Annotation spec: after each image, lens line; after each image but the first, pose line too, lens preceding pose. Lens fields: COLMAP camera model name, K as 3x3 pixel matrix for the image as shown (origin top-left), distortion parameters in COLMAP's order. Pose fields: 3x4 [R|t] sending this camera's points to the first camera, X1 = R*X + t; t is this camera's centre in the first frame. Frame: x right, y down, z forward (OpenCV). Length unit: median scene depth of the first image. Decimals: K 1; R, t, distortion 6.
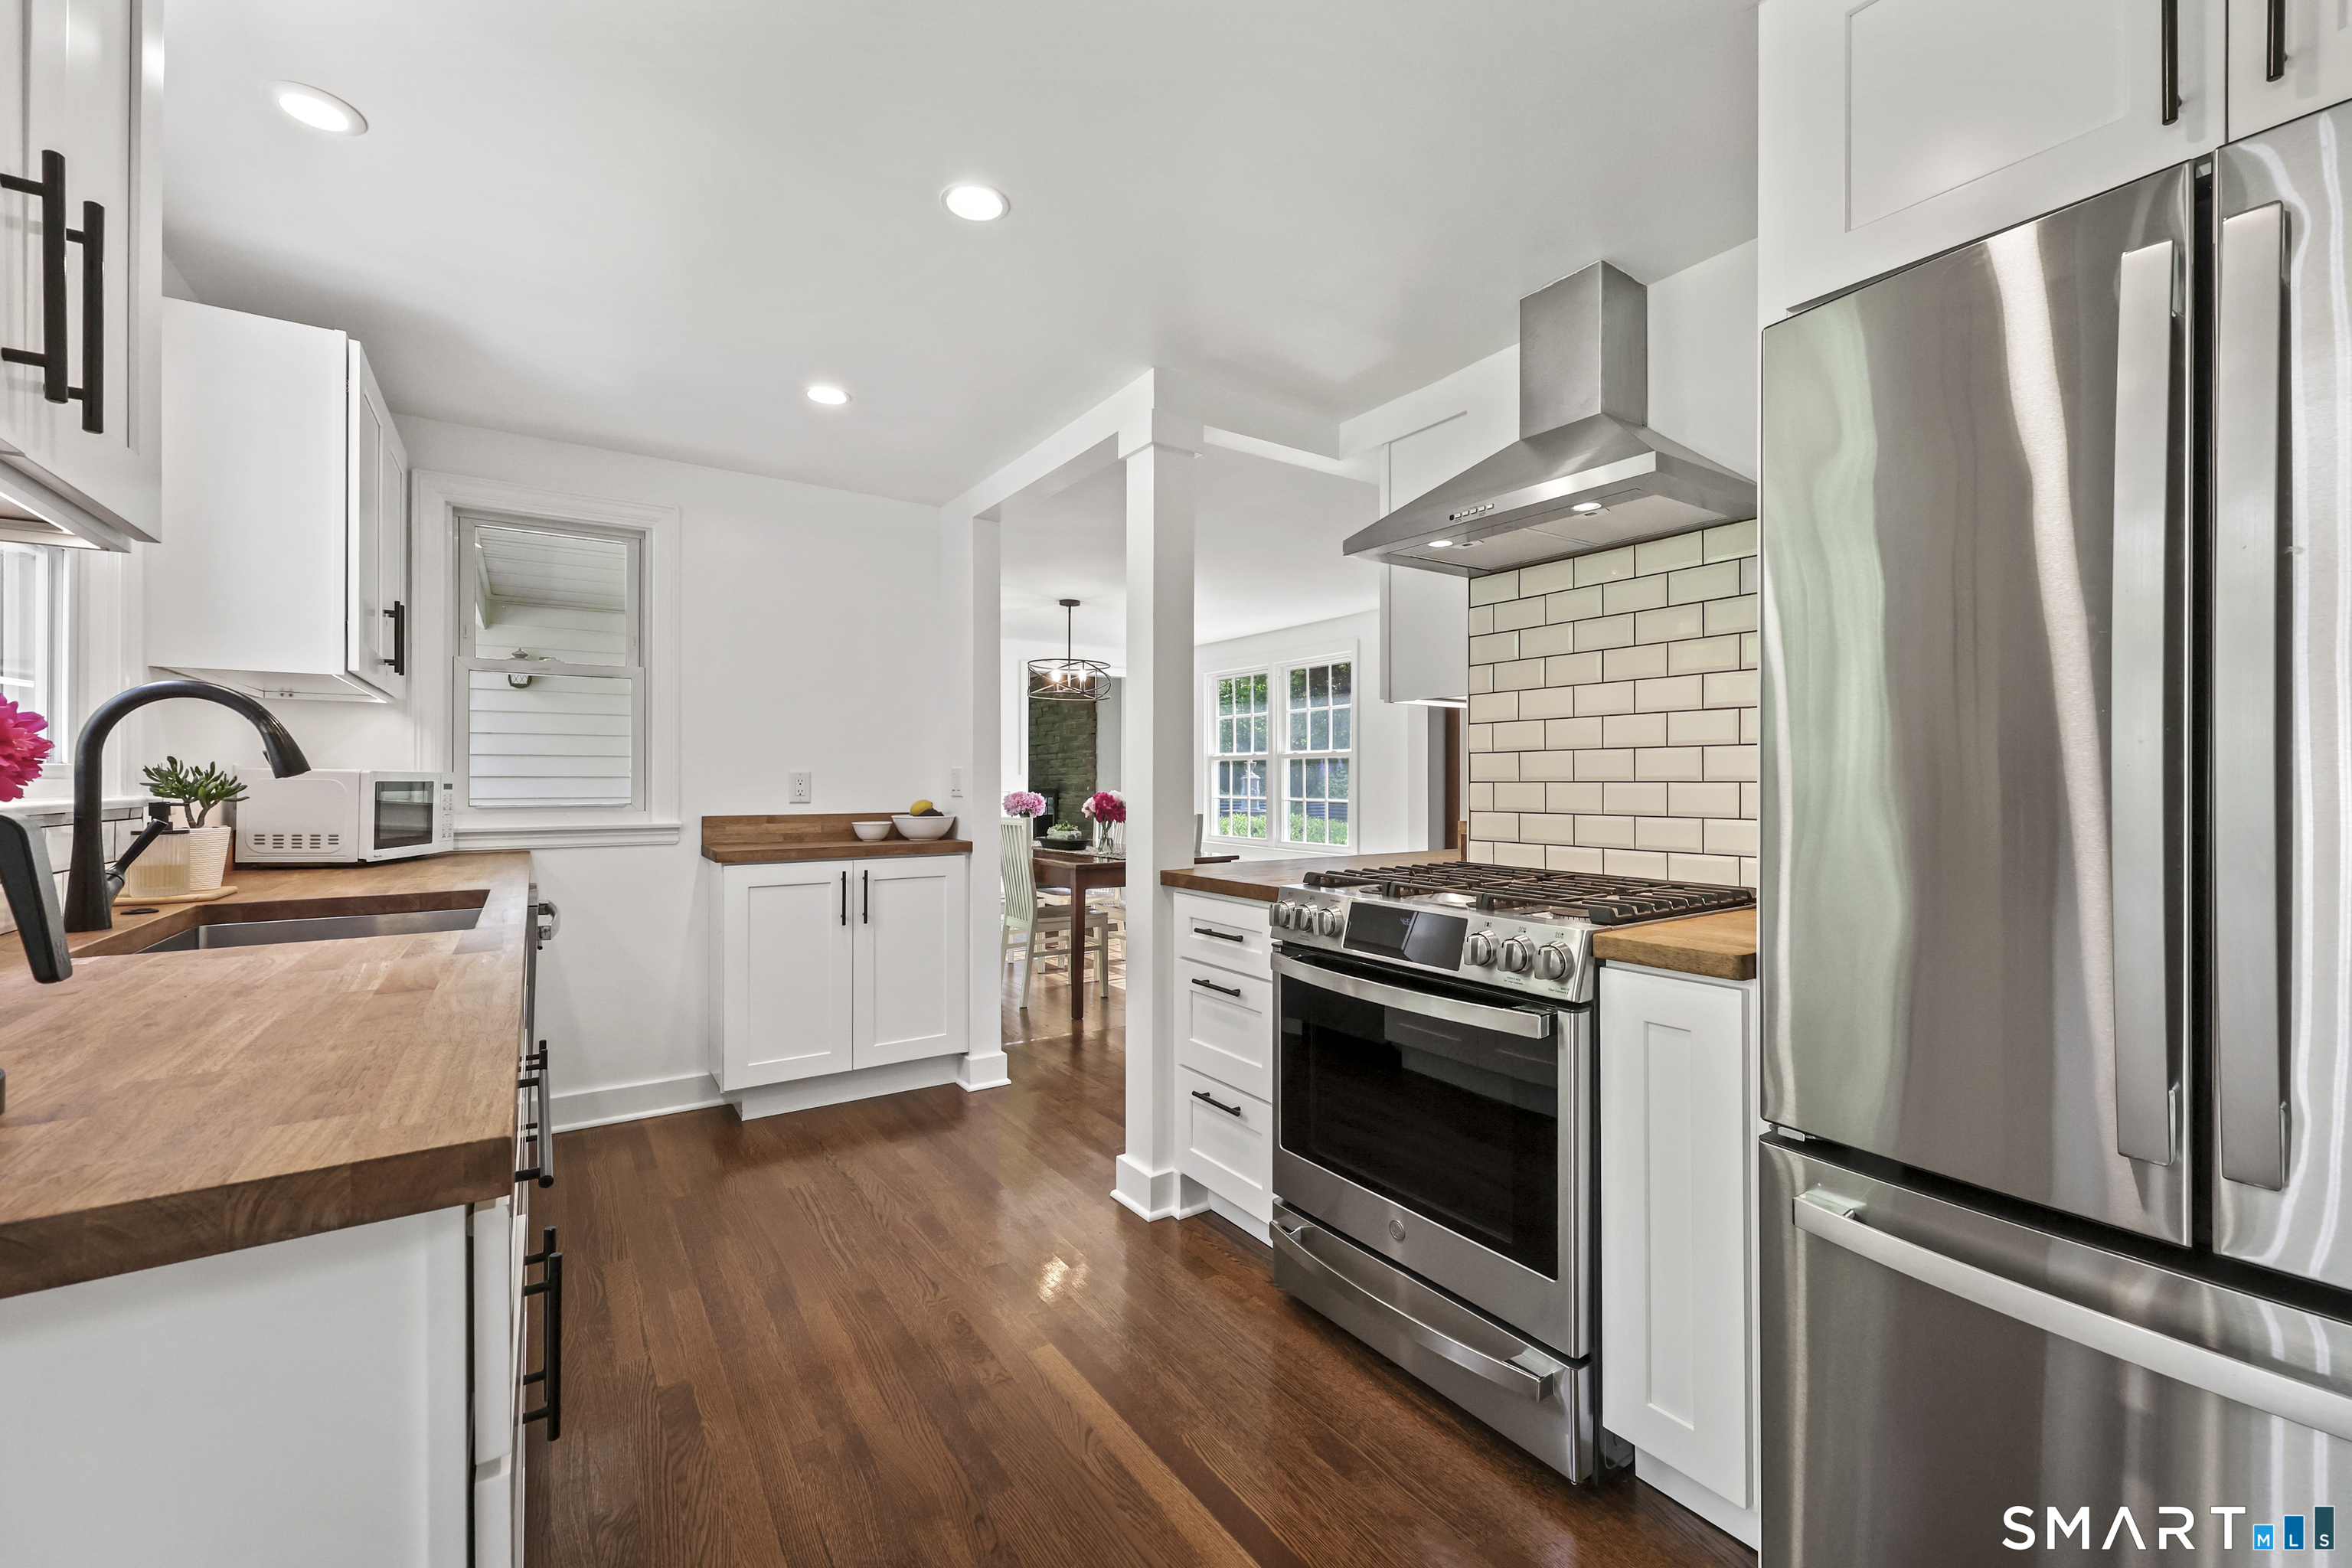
lens RADIAL K [[954.1, 0, 1186.3], [0, 954.1, 769.6], [0, 0, 1]] dist [0.001374, 0.000158]
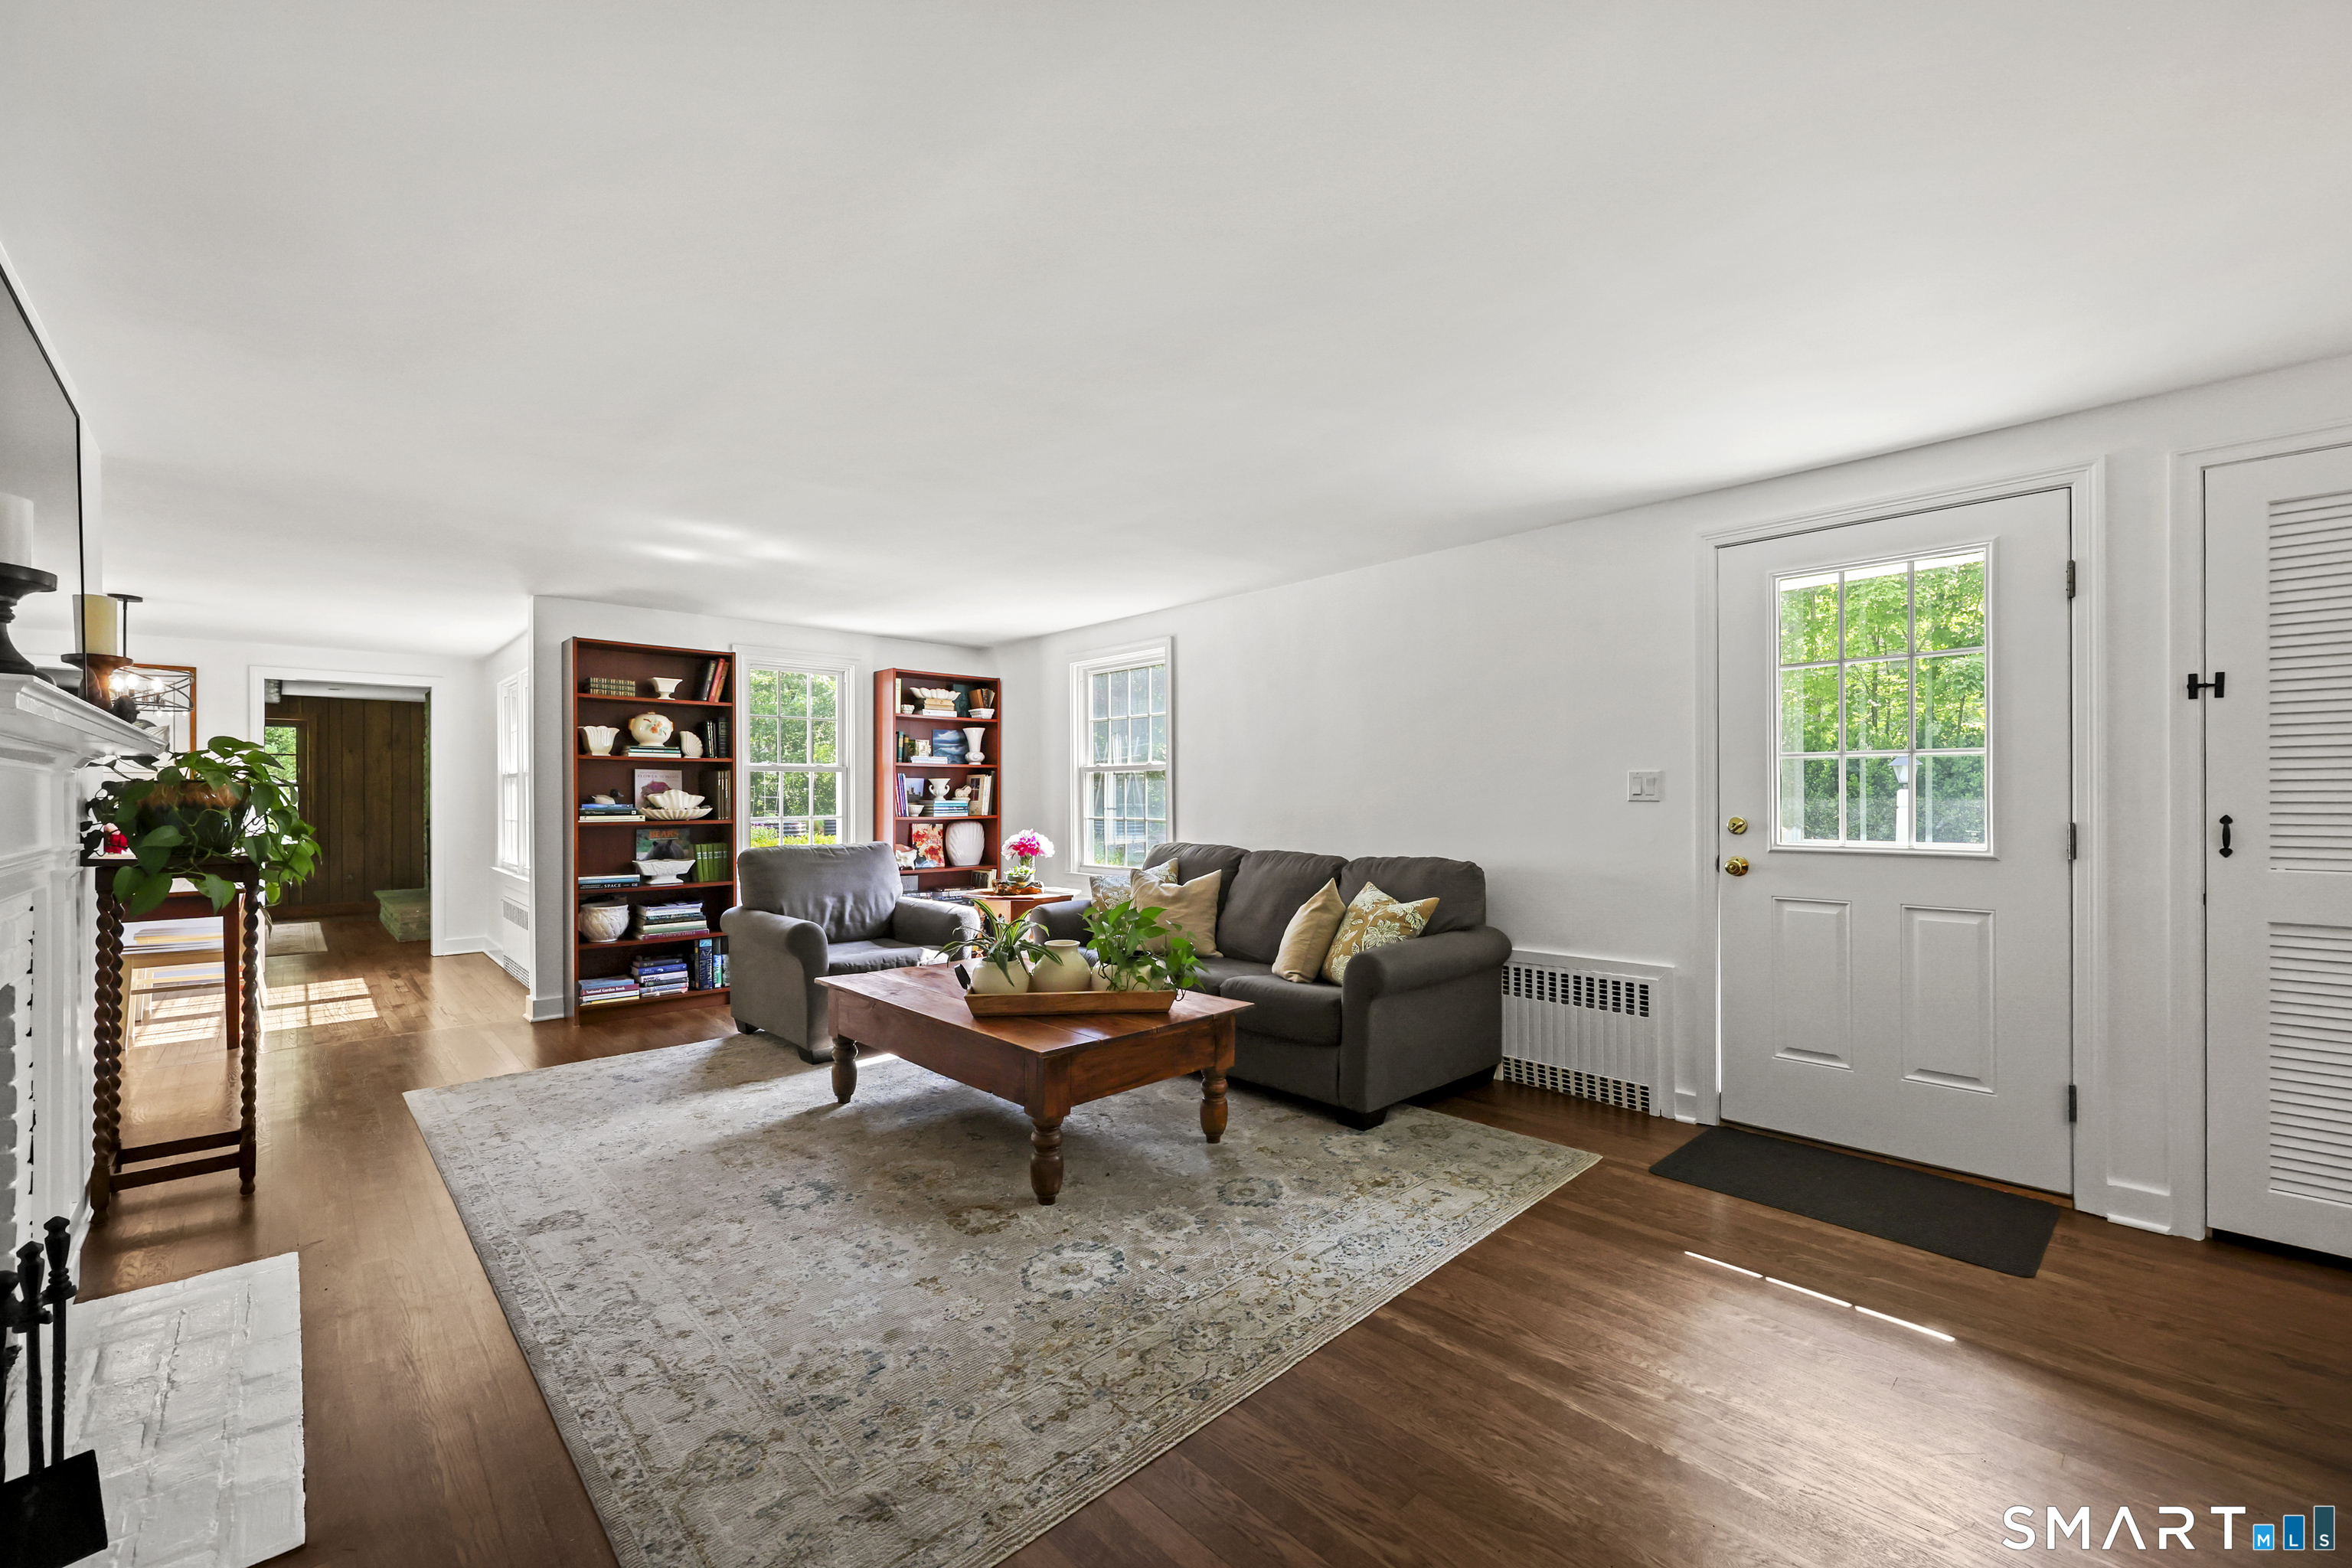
lens RADIAL K [[941.2, 0, 1182.8], [0, 941.2, 795.0], [0, 0, 1]] dist [0.002215, 0.000192]
pose [[0.986388, -0.003069, 0.164407, 1.191545], [0.001572, 0.999956, 0.009233, -0.004288], [-0.164428, -0.008848, 0.986349, -0.008567]]
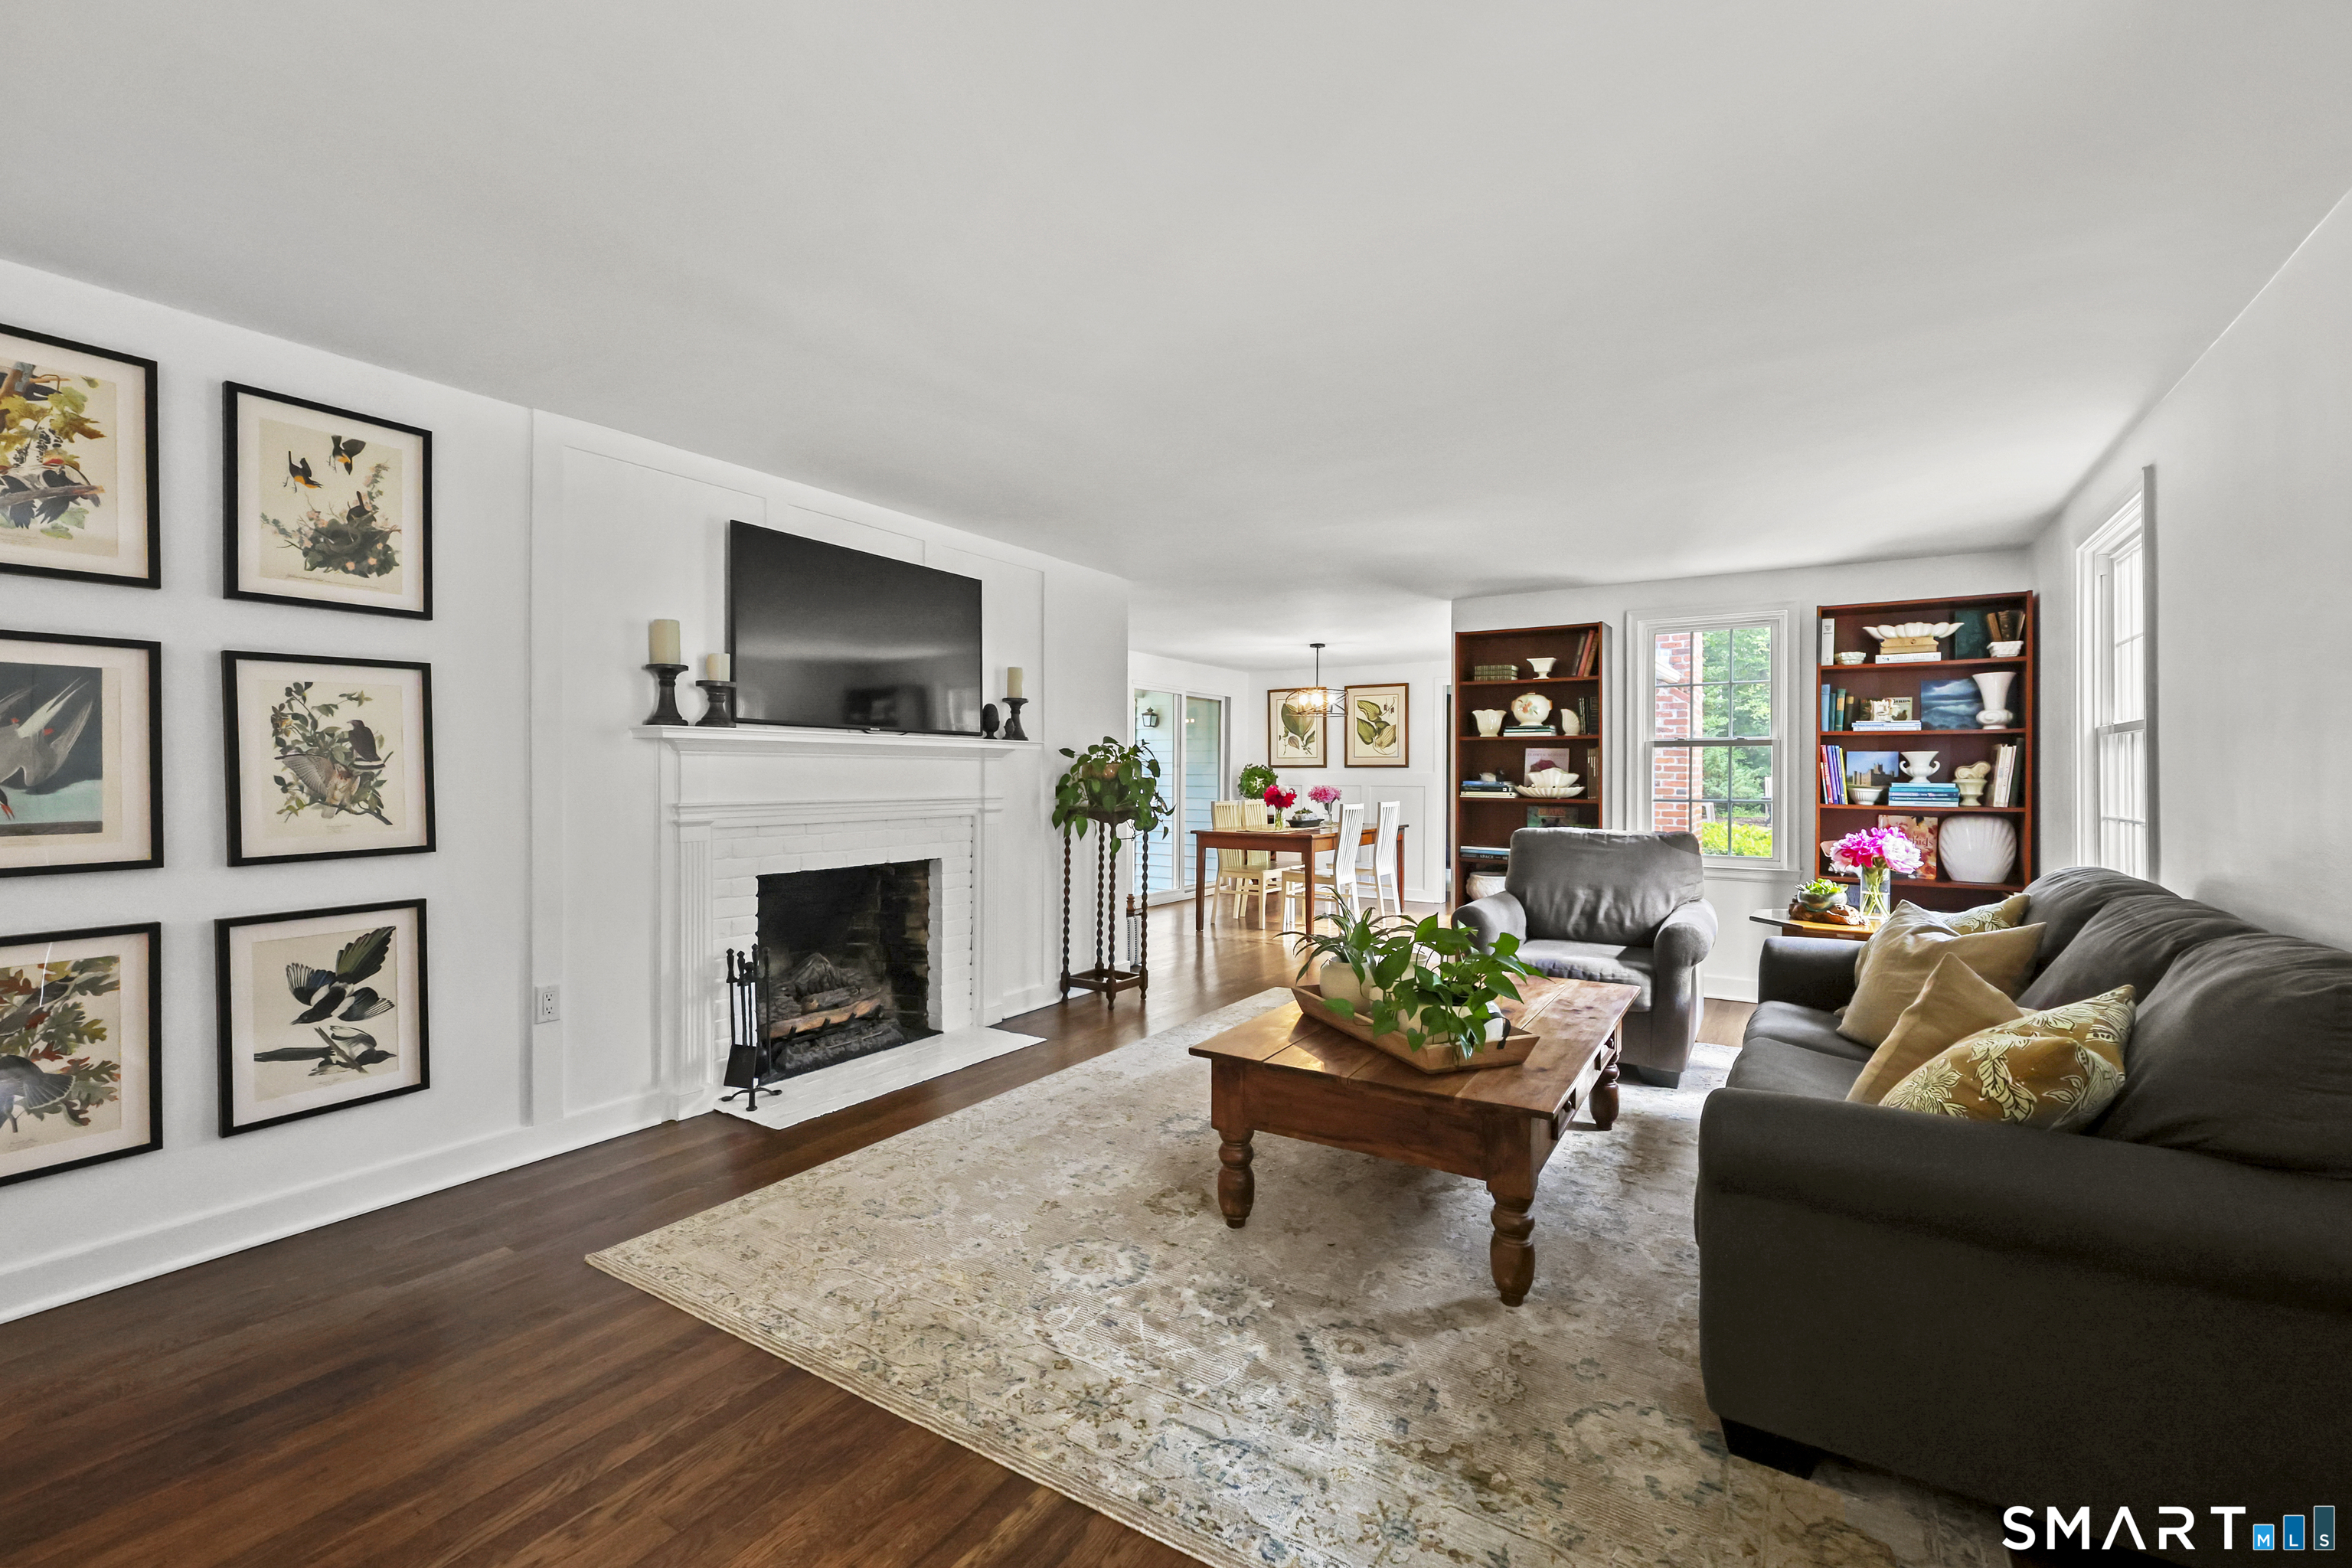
lens RADIAL K [[995.0, 0, 1203.6], [0, 995.0, 777.0], [0, 0, 1]] dist [-0.000354, 0.000026]
pose [[0.405495, 0.004463, -0.914087, 1.919816], [0.003982, 0.999970, 0.006648, 0.001975], [0.914089, -0.006335, 0.405465, 0.487168]]
